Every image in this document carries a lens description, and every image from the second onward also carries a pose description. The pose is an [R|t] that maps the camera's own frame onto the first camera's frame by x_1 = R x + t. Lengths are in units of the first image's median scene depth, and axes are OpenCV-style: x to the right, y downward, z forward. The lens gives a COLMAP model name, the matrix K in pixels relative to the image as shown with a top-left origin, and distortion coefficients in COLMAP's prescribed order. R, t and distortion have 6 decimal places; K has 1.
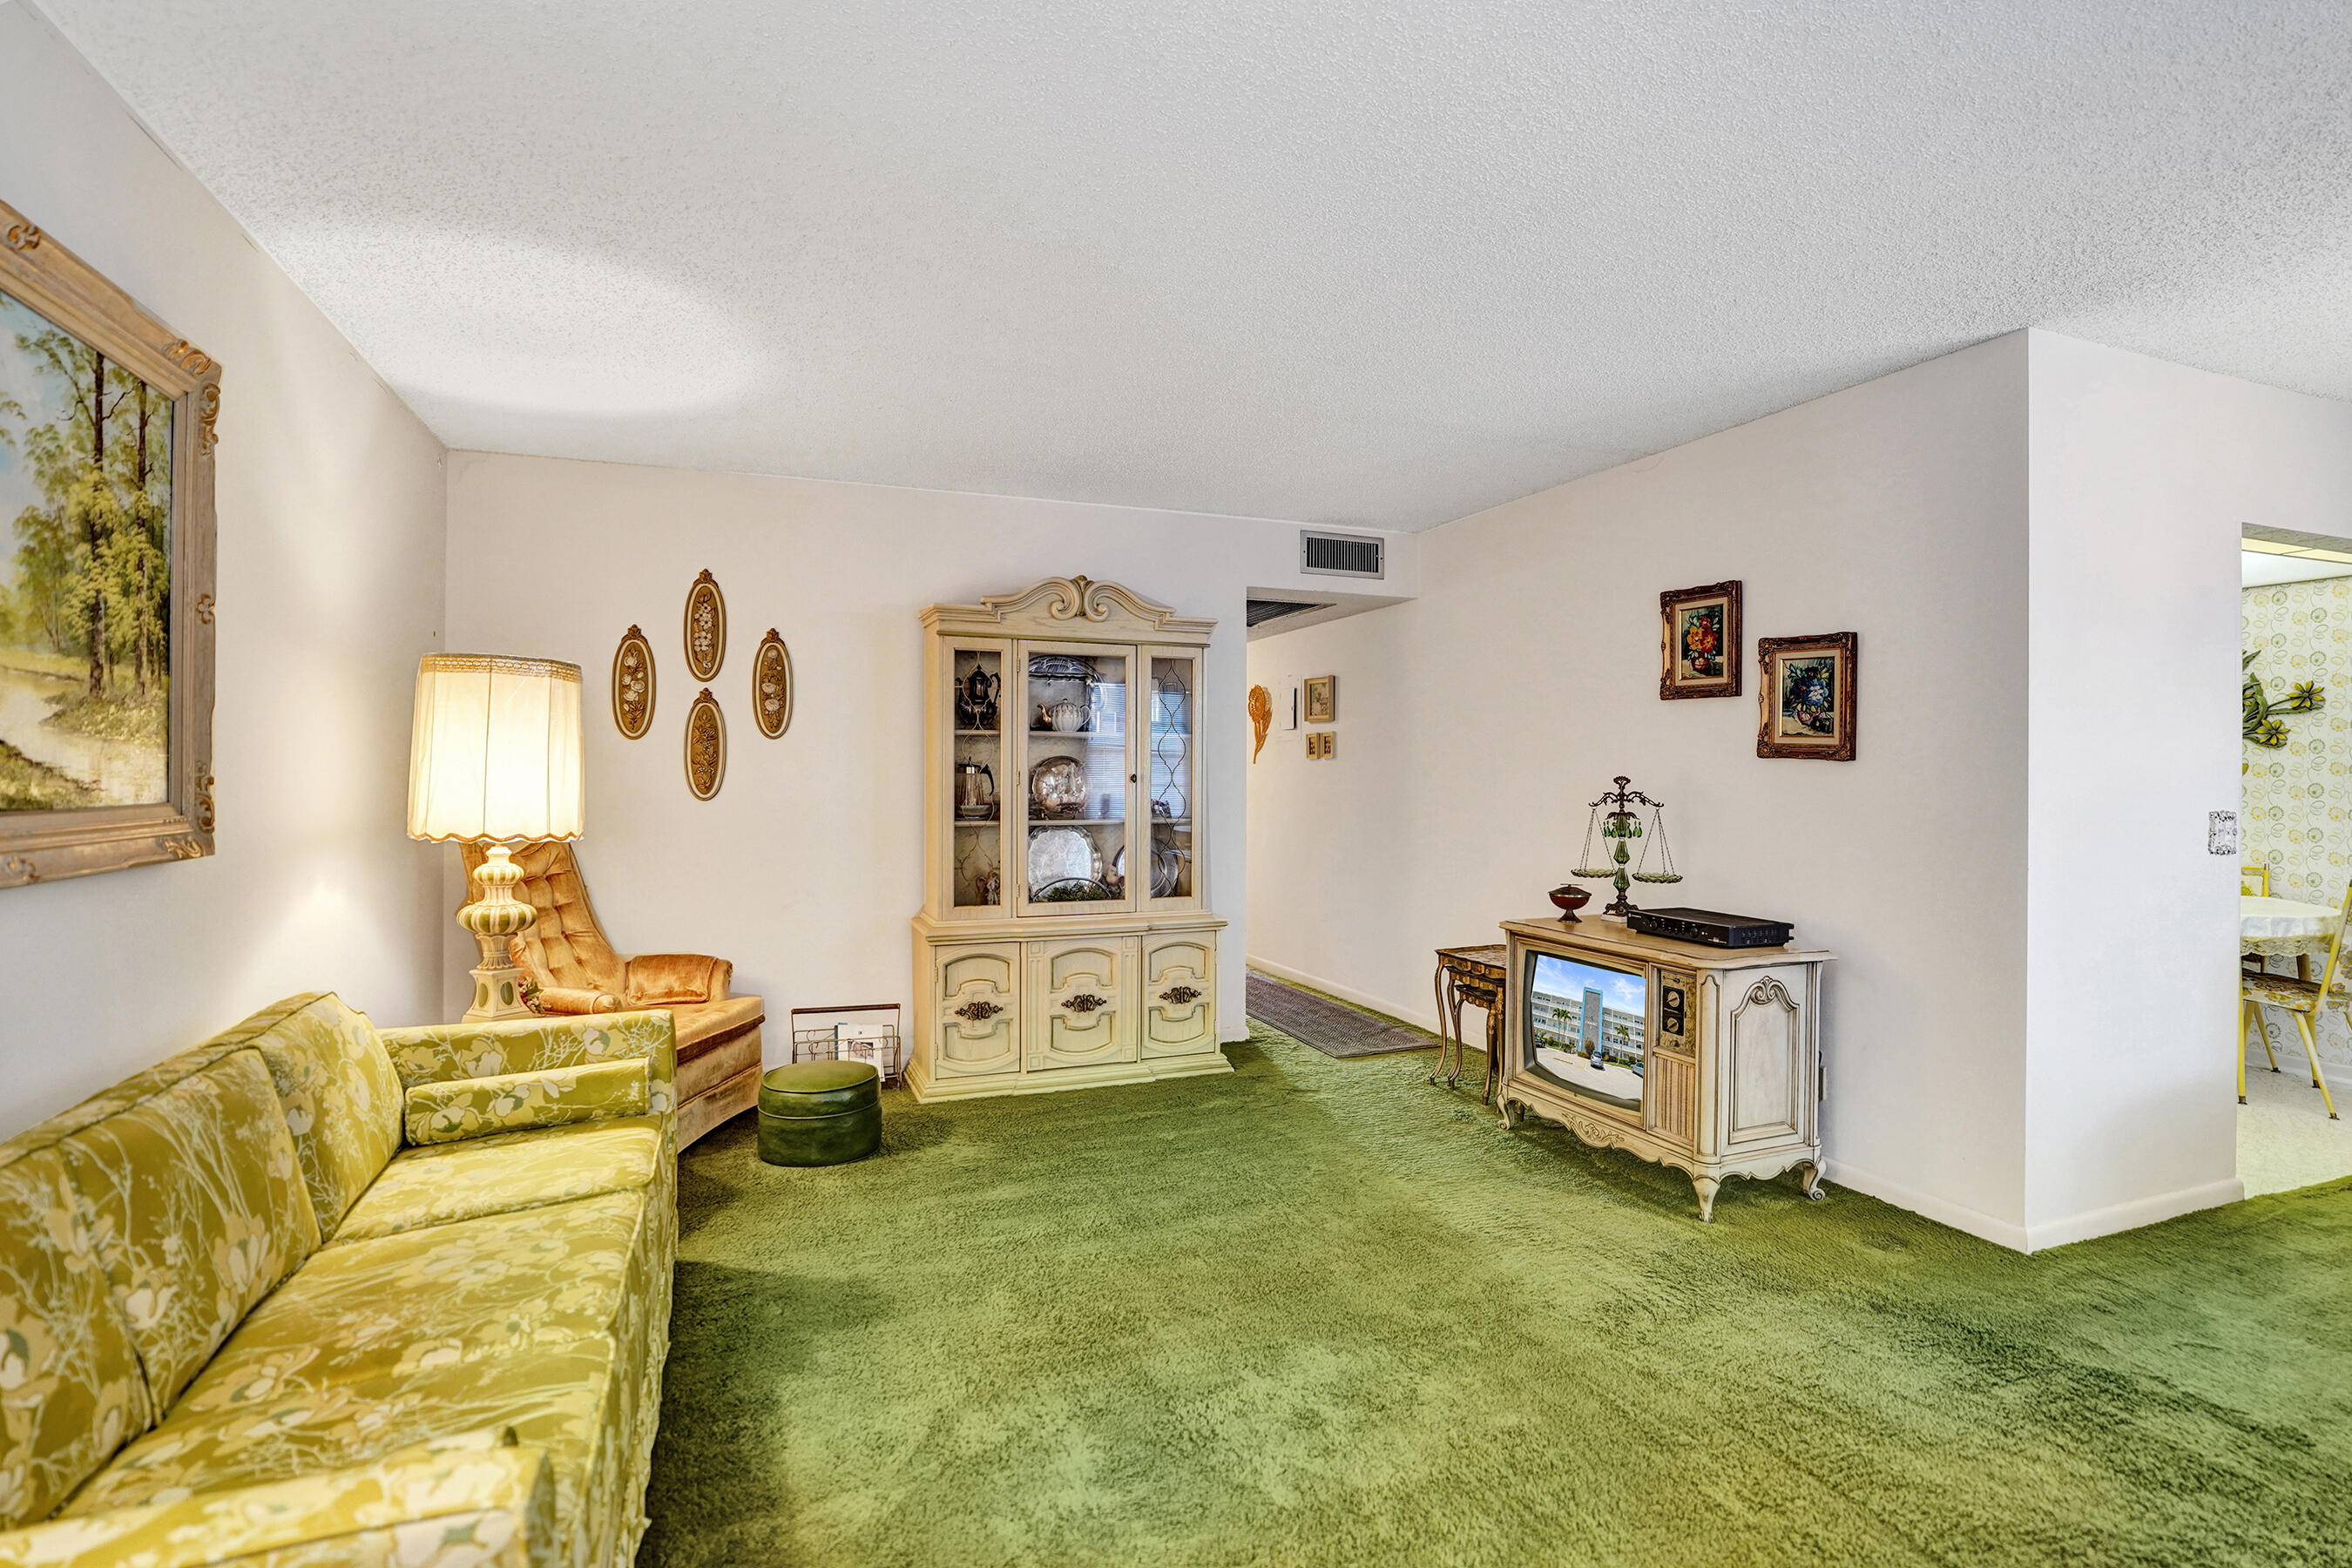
lens RADIAL K [[1141.8, 0, 1181.6], [0, 1141.8, 774.2], [0, 0, 1]] dist [-0.061732, 0.030597]
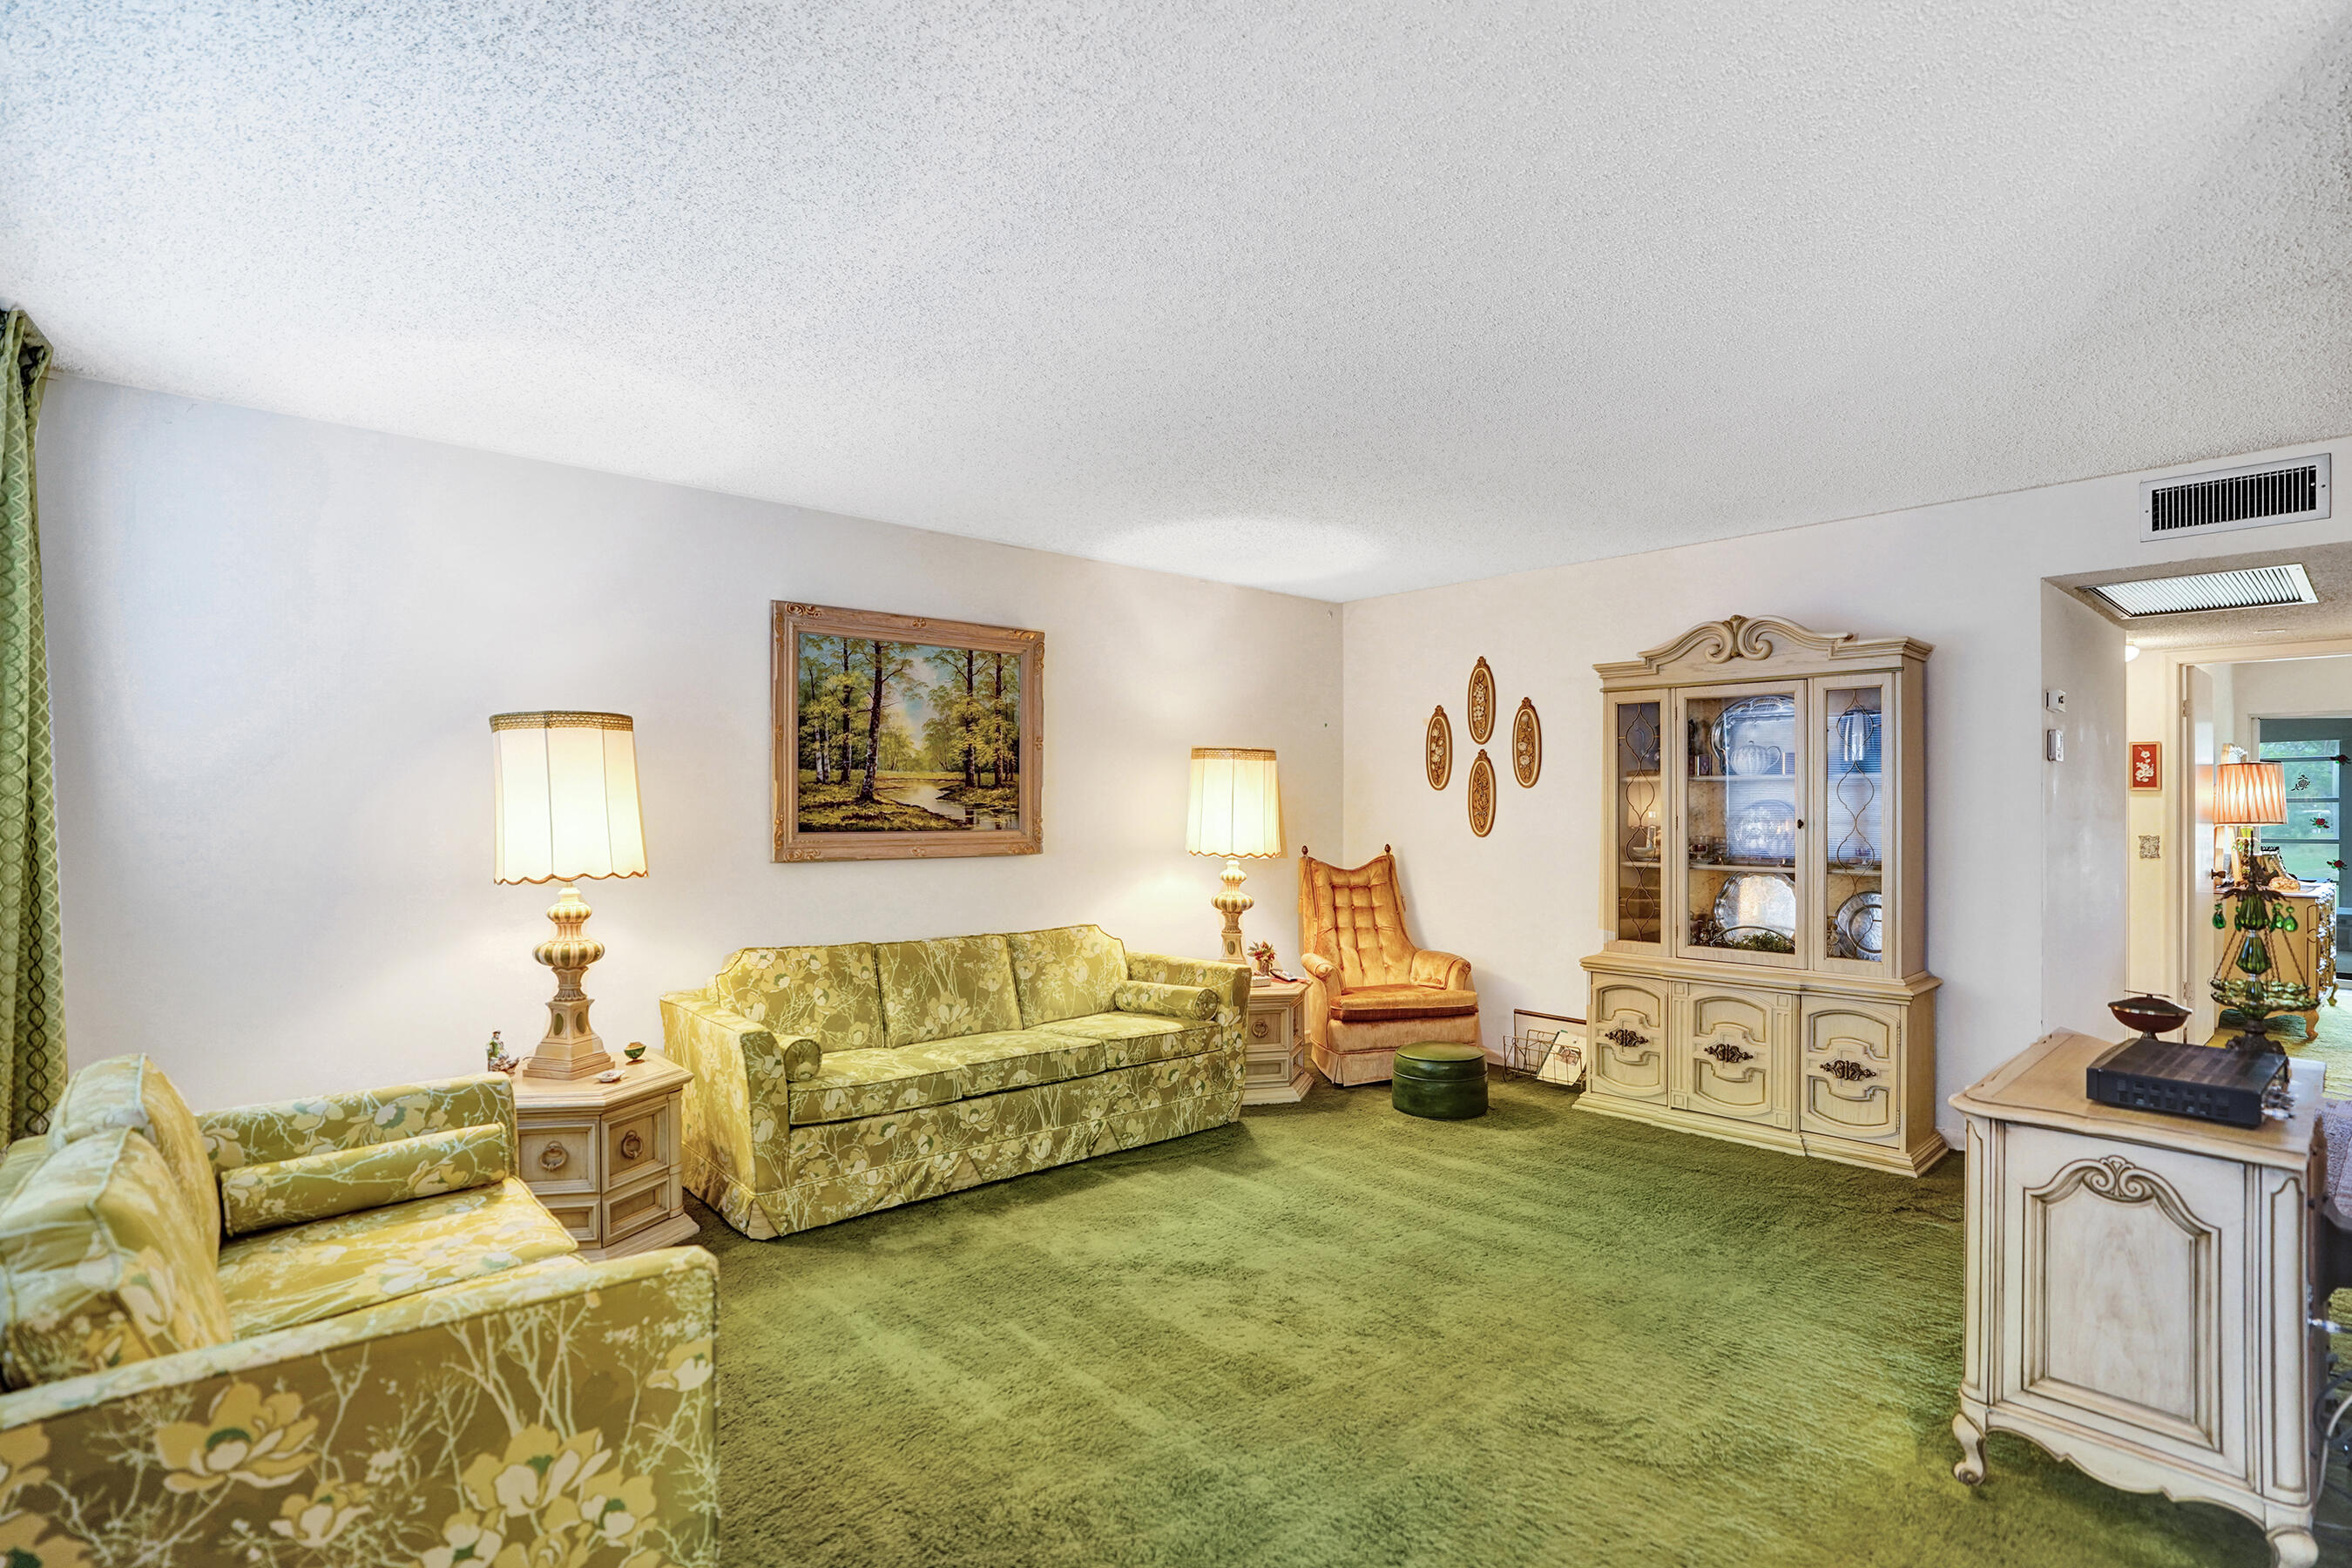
lens RADIAL K [[1159.8, 0, 1177.3], [0, 1159.8, 798.1], [0, 0, 1]] dist [-0.050437, 0.026271]
pose [[0.350557, -0.007296, -0.936513, 0.803887], [-0.001424, 0.999964, -0.008323, -0.010978], [0.936540, 0.004252, 0.350535, 0.253541]]
